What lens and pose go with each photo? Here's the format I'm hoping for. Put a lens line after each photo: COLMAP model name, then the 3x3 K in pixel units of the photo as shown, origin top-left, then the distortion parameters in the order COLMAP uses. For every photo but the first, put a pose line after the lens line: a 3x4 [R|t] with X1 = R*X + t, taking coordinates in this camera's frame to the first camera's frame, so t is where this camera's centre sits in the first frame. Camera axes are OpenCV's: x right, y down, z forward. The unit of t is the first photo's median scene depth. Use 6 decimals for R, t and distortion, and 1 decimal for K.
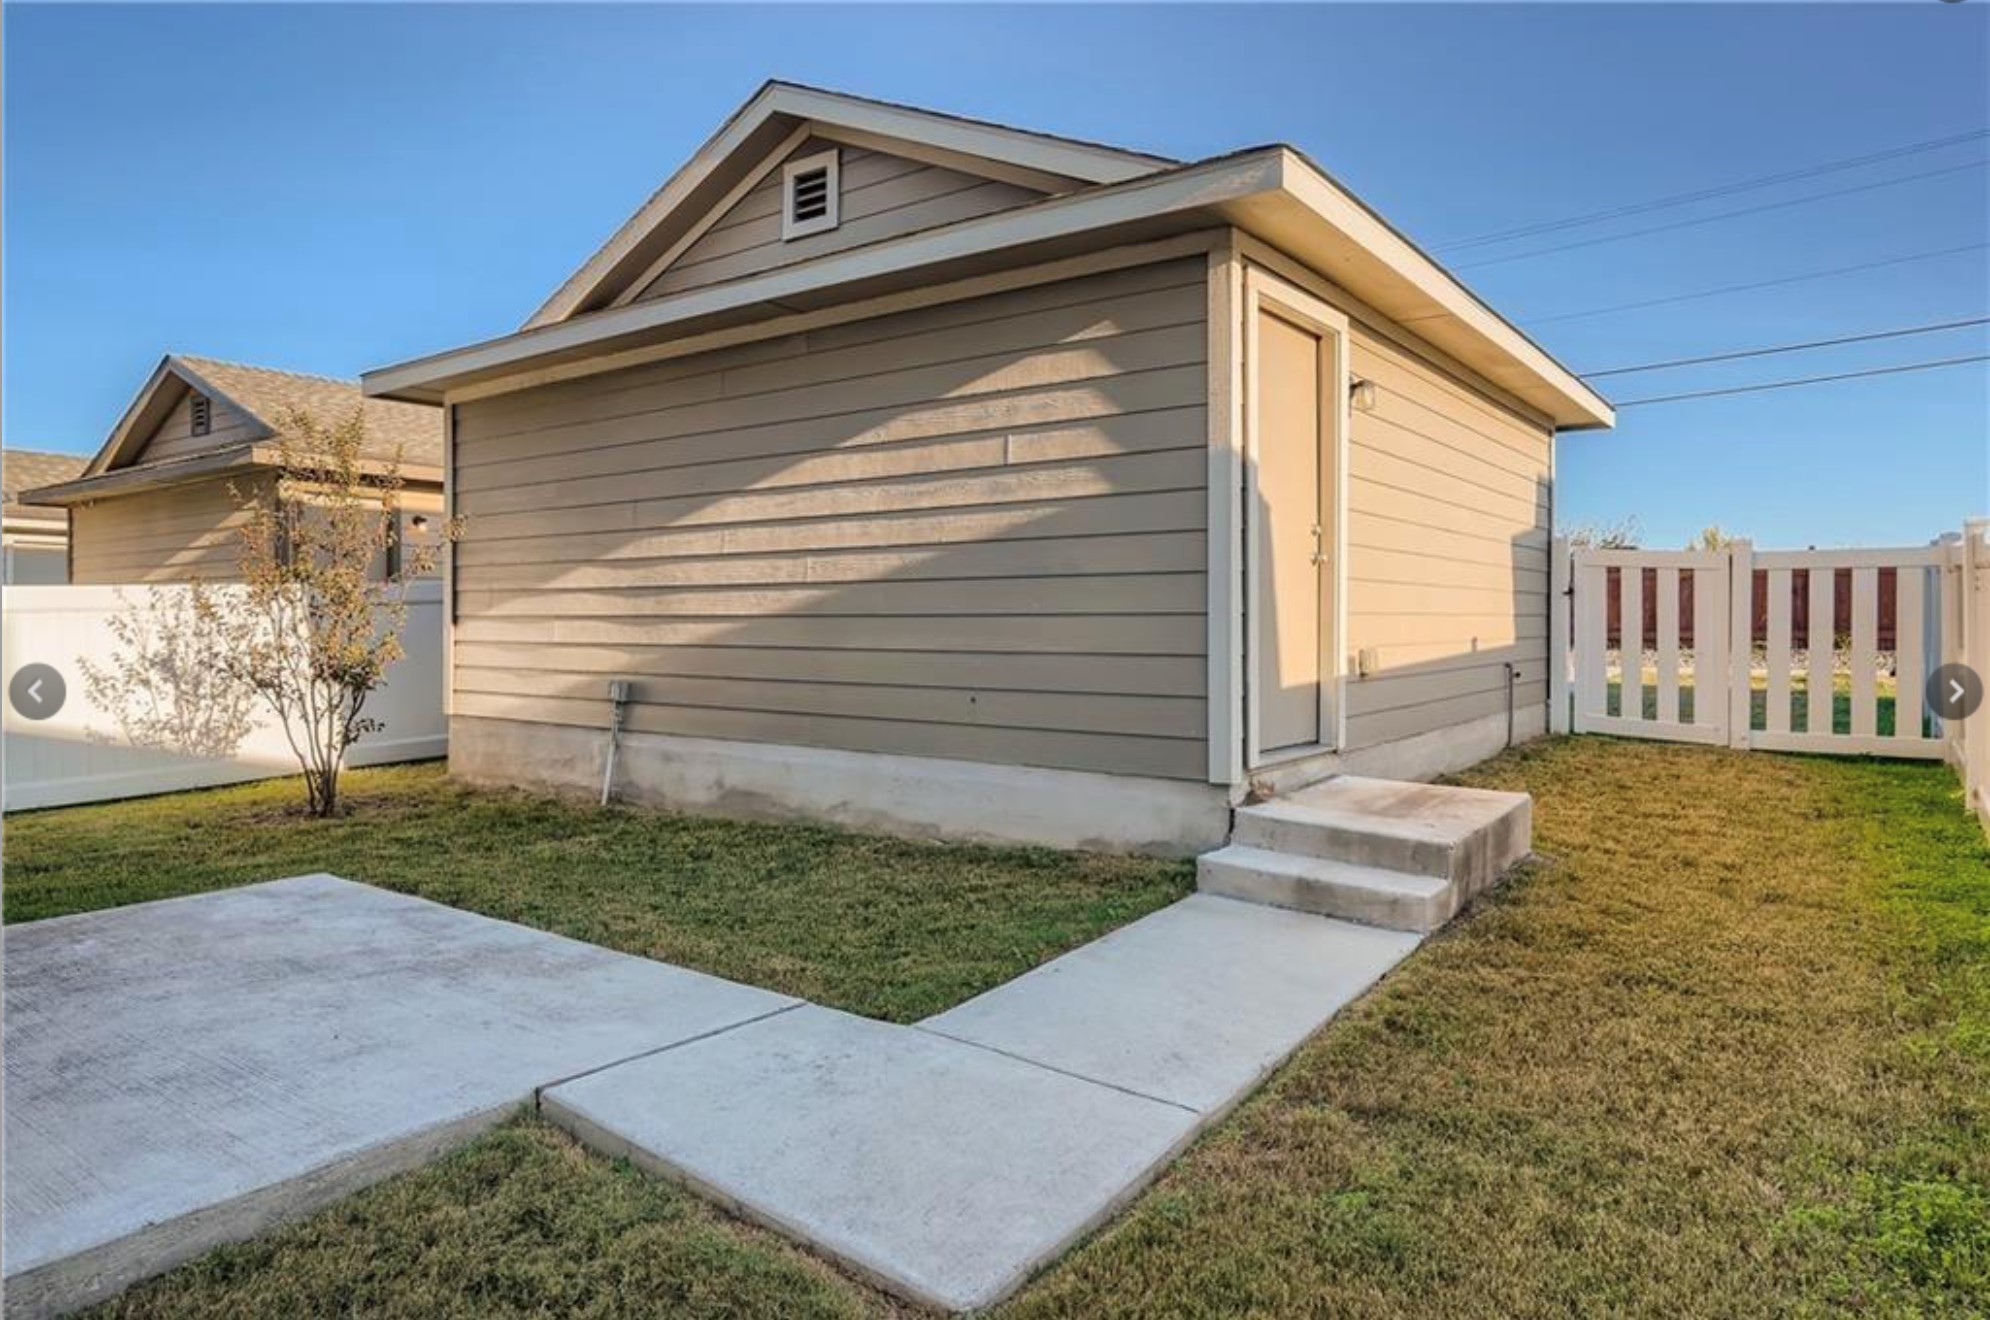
lens RADIAL K [[1133.0, 0, 1000.3], [0, 1133.0, 647.0], [0, 0, 1]] dist [-0.035743, 0.036760]
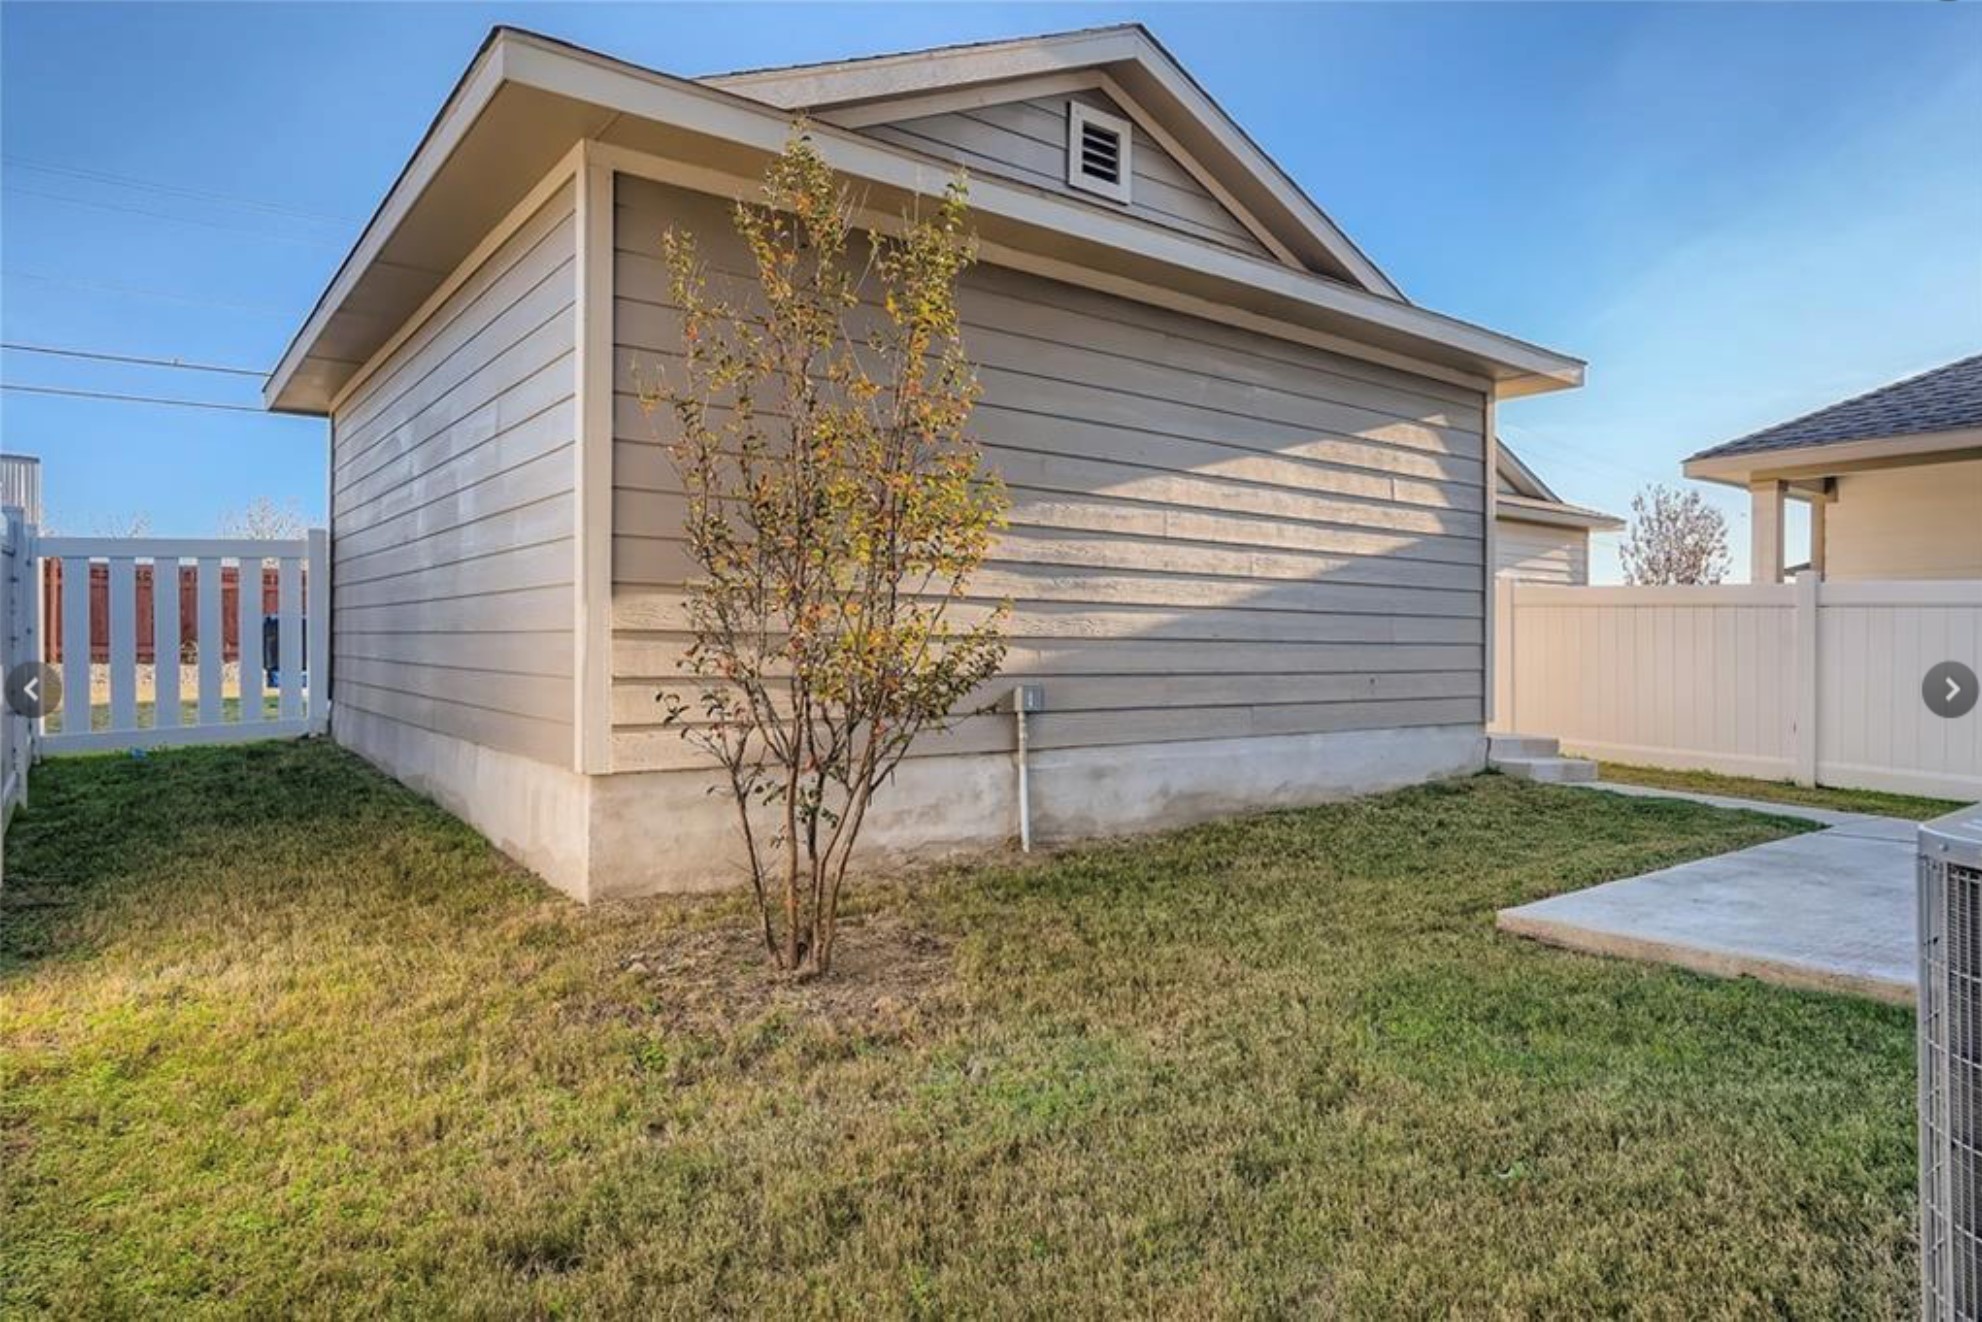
lens RADIAL K [[1128.4, 0, 996.3], [0, 1128.4, 648.1], [0, 0, 1]] dist [-0.035743, 0.036760]
pose [[0.332574, -0.004063, 0.943068, -1.204660], [0.005708, 0.999981, 0.002295, 0.003996], [-0.943060, 0.004619, 0.332591, 0.874090]]
